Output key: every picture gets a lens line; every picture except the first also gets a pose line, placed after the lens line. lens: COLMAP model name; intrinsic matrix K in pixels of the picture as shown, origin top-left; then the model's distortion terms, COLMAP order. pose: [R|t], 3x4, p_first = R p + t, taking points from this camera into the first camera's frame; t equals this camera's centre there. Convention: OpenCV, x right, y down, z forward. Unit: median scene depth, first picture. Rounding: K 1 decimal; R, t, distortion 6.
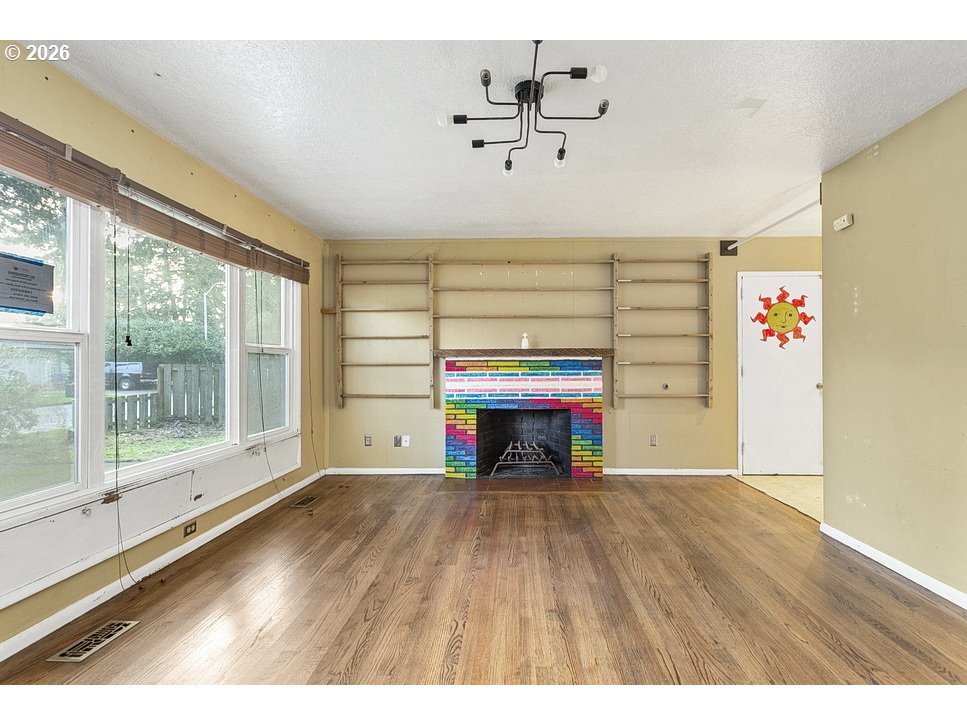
lens RADIAL K [[474.3, 0, 527.2], [0, 474.3, 363.7], [0, 0, 1]] dist [0.001161, 0.000393]
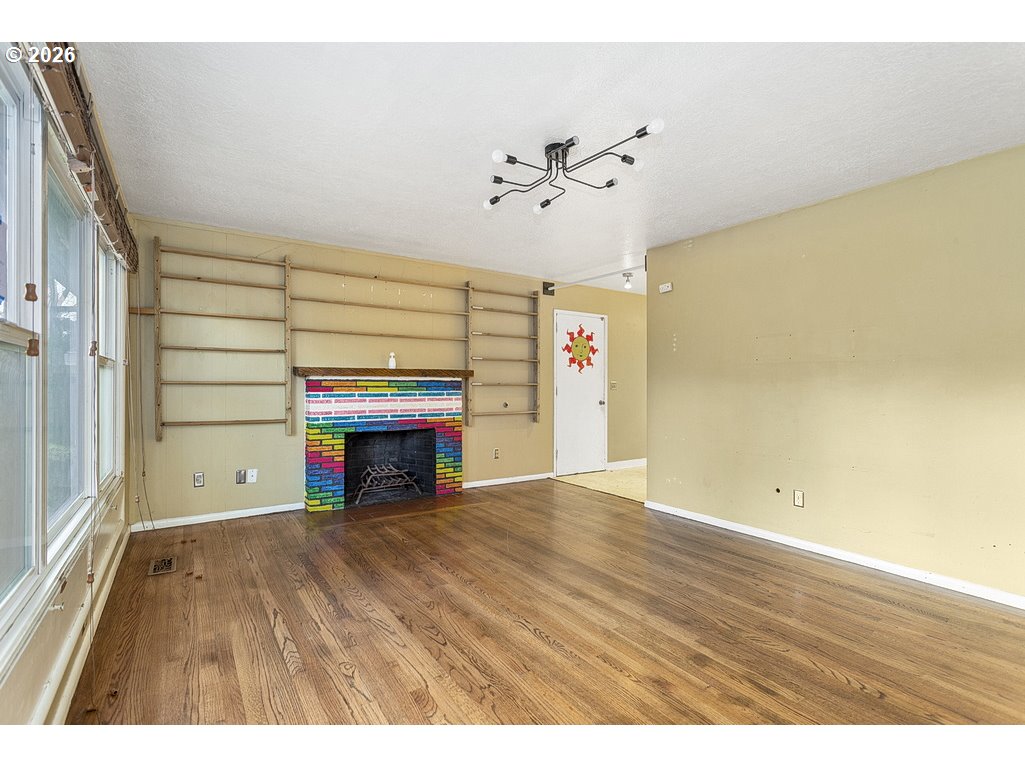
lens RADIAL K [[487.6, 0, 515.5], [0, 487.6, 382.2], [0, 0, 1]] dist [0.003927, 0.000991]
pose [[0.819794, 0.009356, 0.572582, -0.370980], [-0.008935, 0.999954, -0.003547, -0.002122], [-0.572589, -0.002209, 0.819839, 0.036937]]
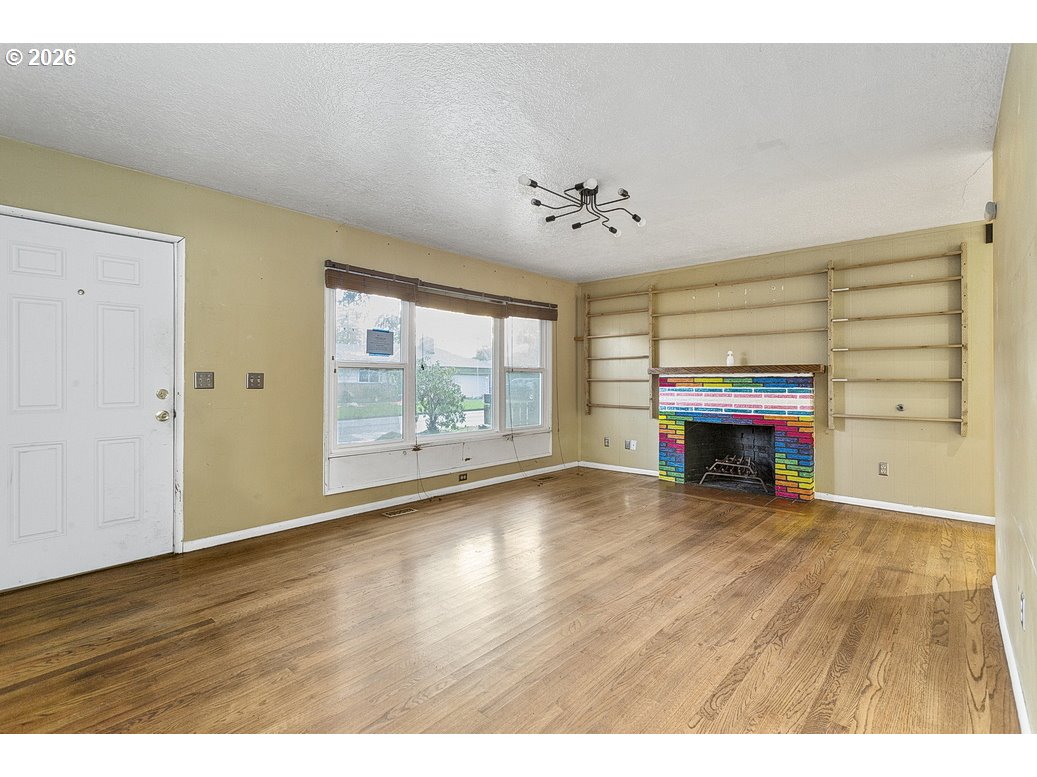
lens RADIAL K [[533.6, 0, 561.0], [0, 533.6, 376.8], [0, 0, 1]] dist [0.003727, 0.000604]
pose [[0.763427, -0.000679, -0.645894, 0.470723], [-0.004108, 0.999974, -0.005906, 0.000986], [0.645881, 0.007162, 0.763405, -0.134741]]
